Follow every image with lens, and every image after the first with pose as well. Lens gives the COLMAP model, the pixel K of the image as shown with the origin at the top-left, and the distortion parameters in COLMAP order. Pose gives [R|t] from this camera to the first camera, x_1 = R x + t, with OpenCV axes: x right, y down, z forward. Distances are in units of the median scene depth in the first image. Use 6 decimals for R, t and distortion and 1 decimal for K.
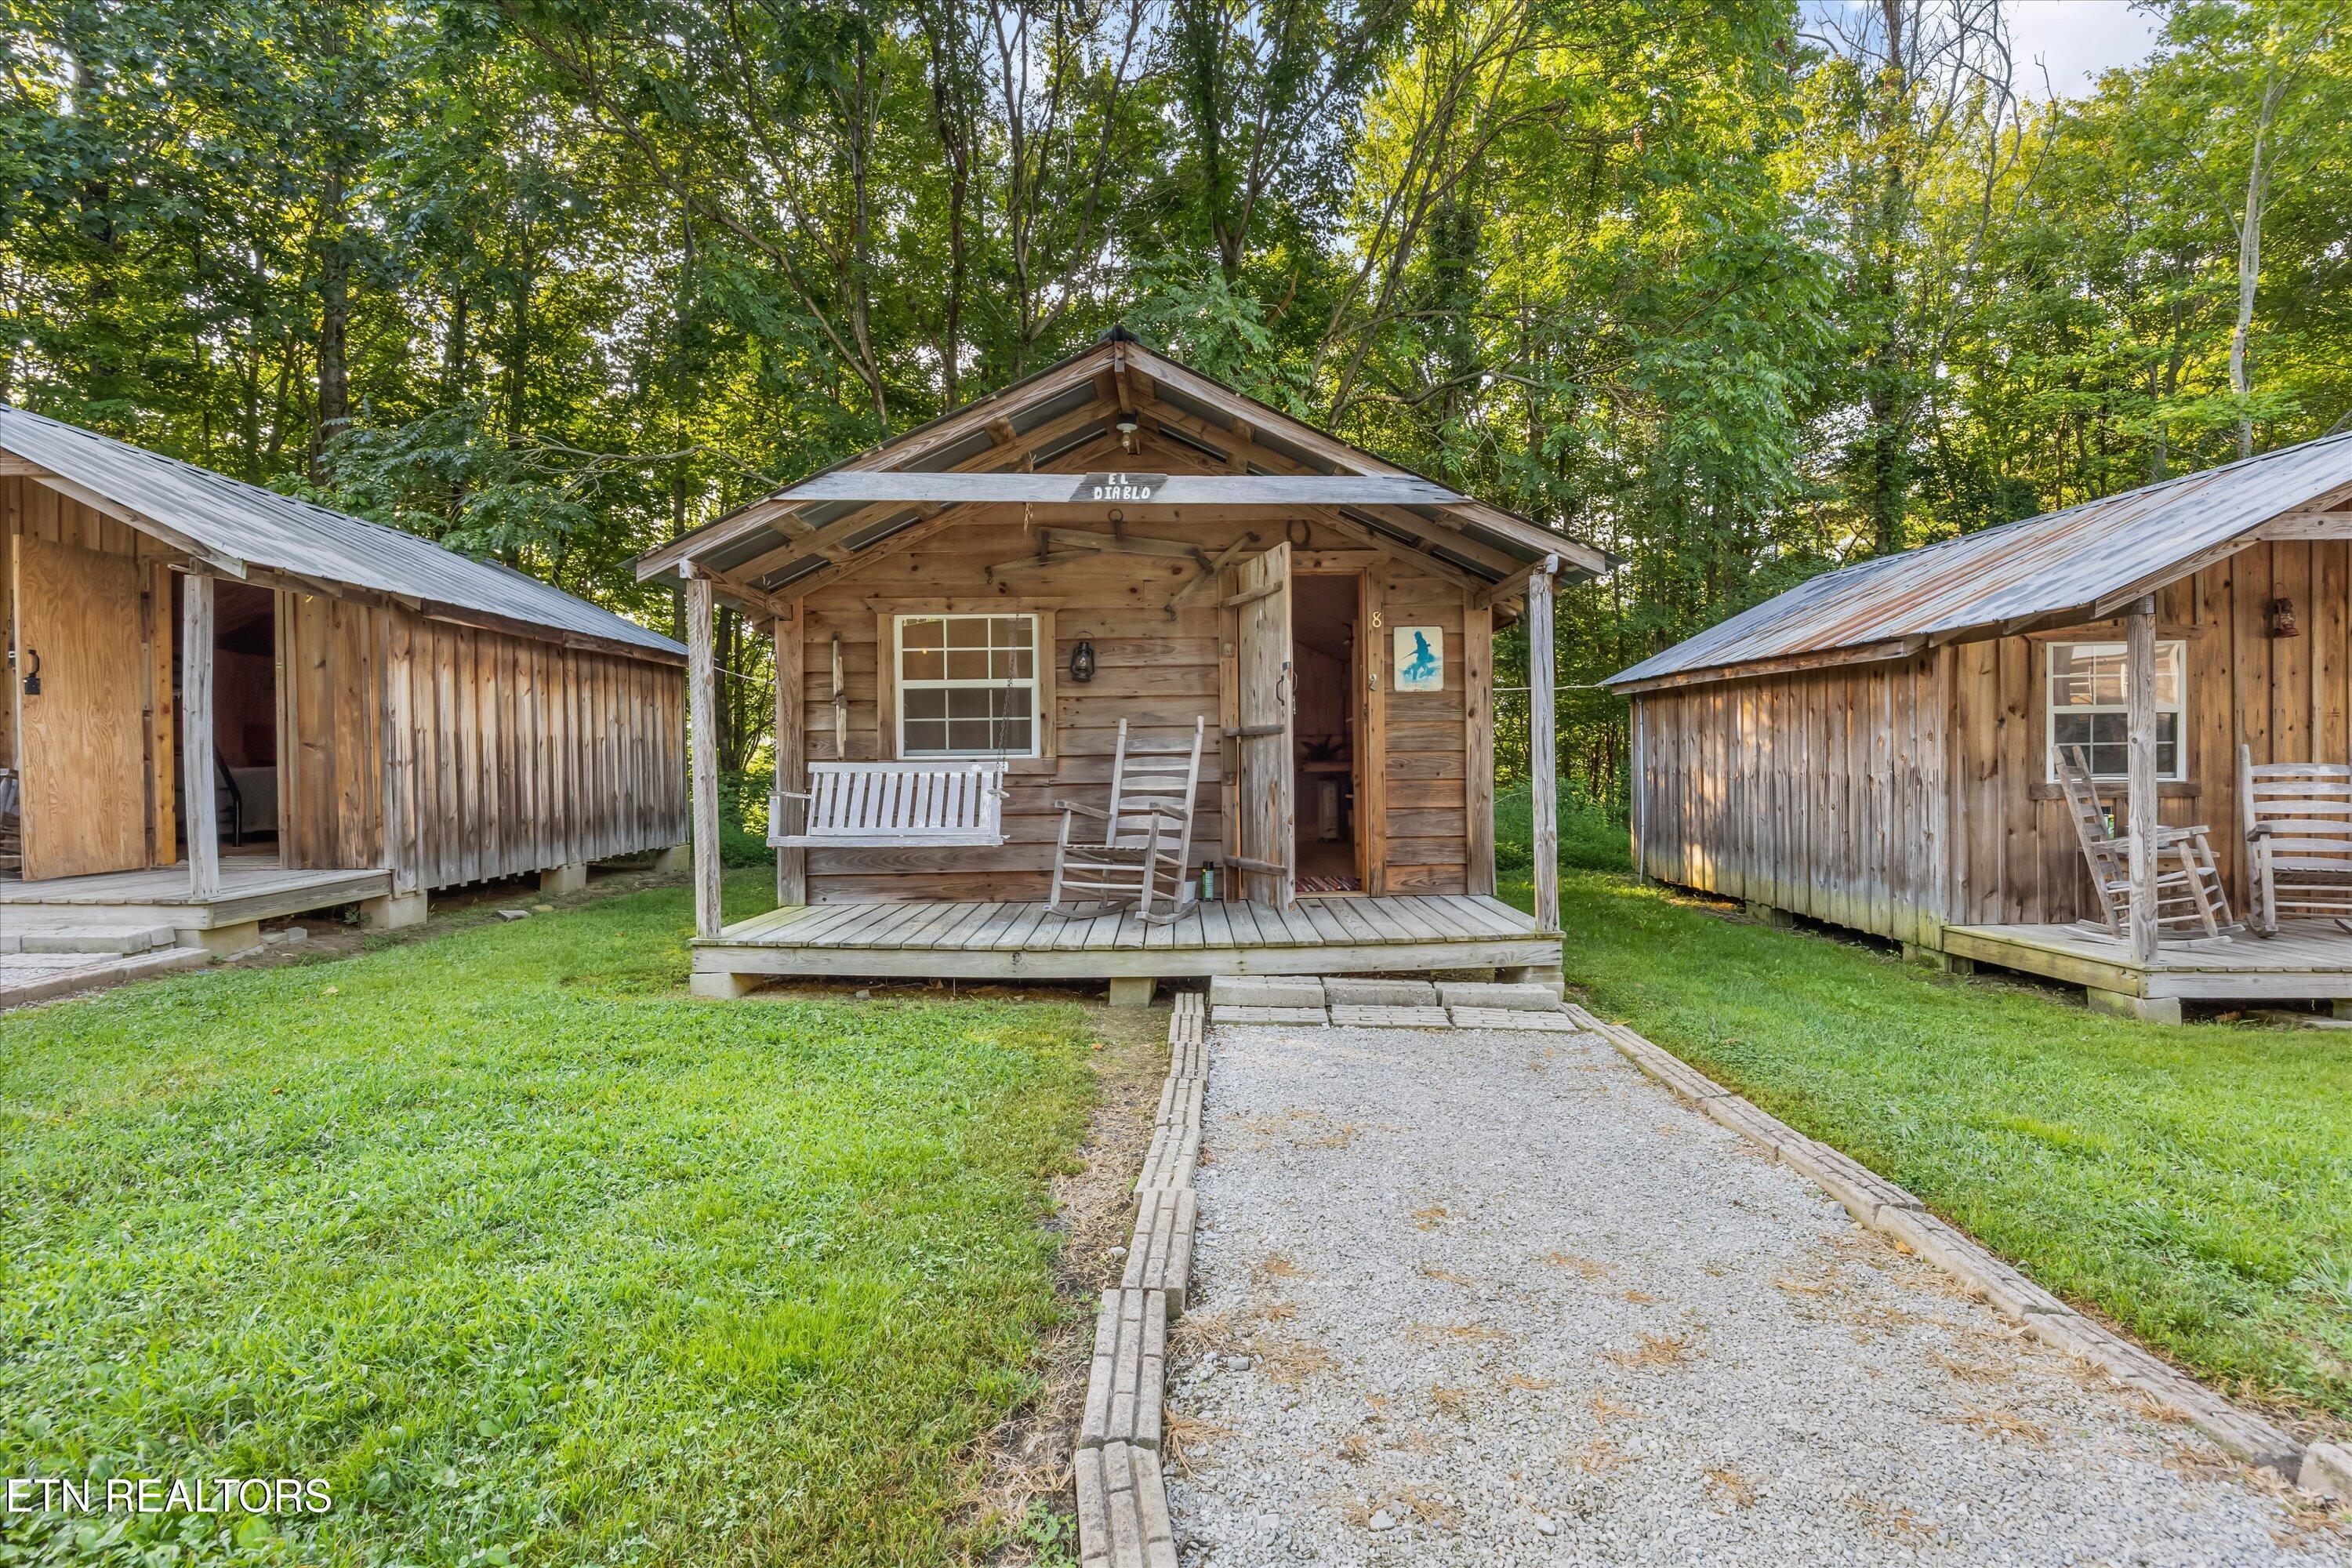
lens RADIAL K [[1165.6, 0, 1176.0], [0, 1165.6, 784.0], [0, 0, 1]] dist [-0.002106, -0.000866]
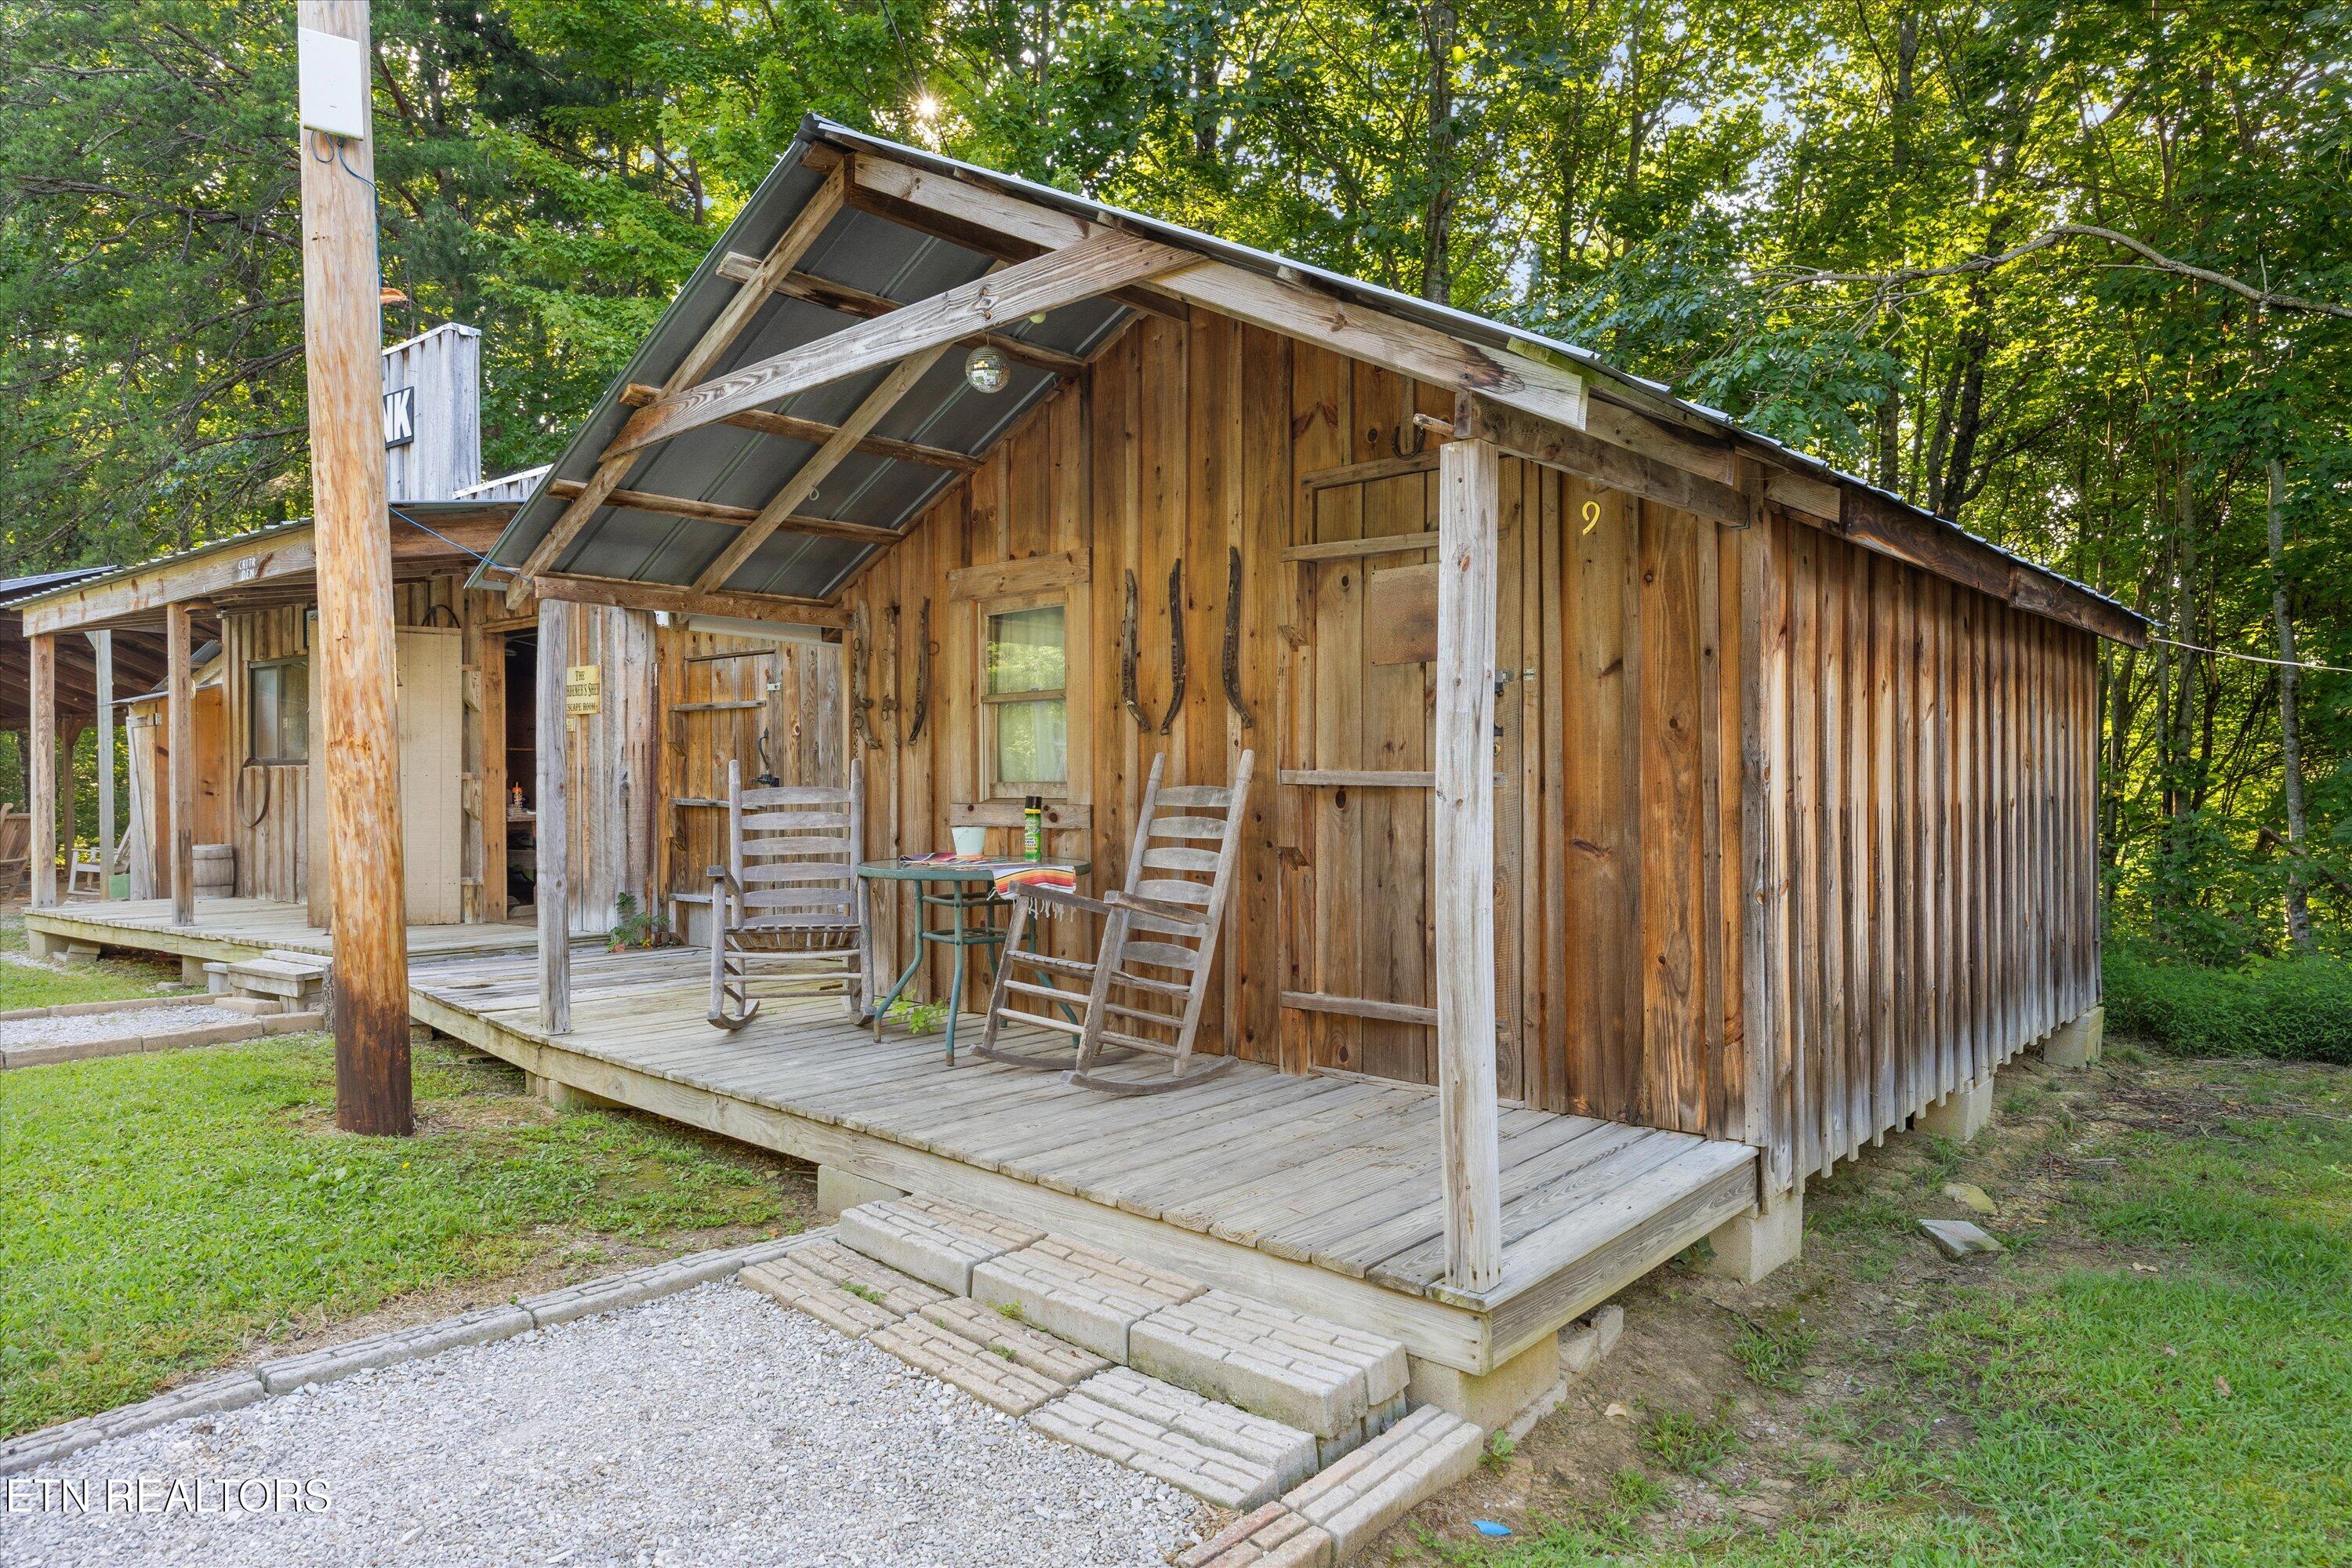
lens RADIAL K [[1165.6, 0, 1176.0], [0, 1165.6, 784.0], [0, 0, 1]] dist [-0.002106, -0.000866]
pose [[0.729623, 0.009232, -0.683787, -0.543705], [-0.010811, 0.999940, 0.001965, -0.056177], [0.683764, 0.005959, 0.729679, 0.550356]]
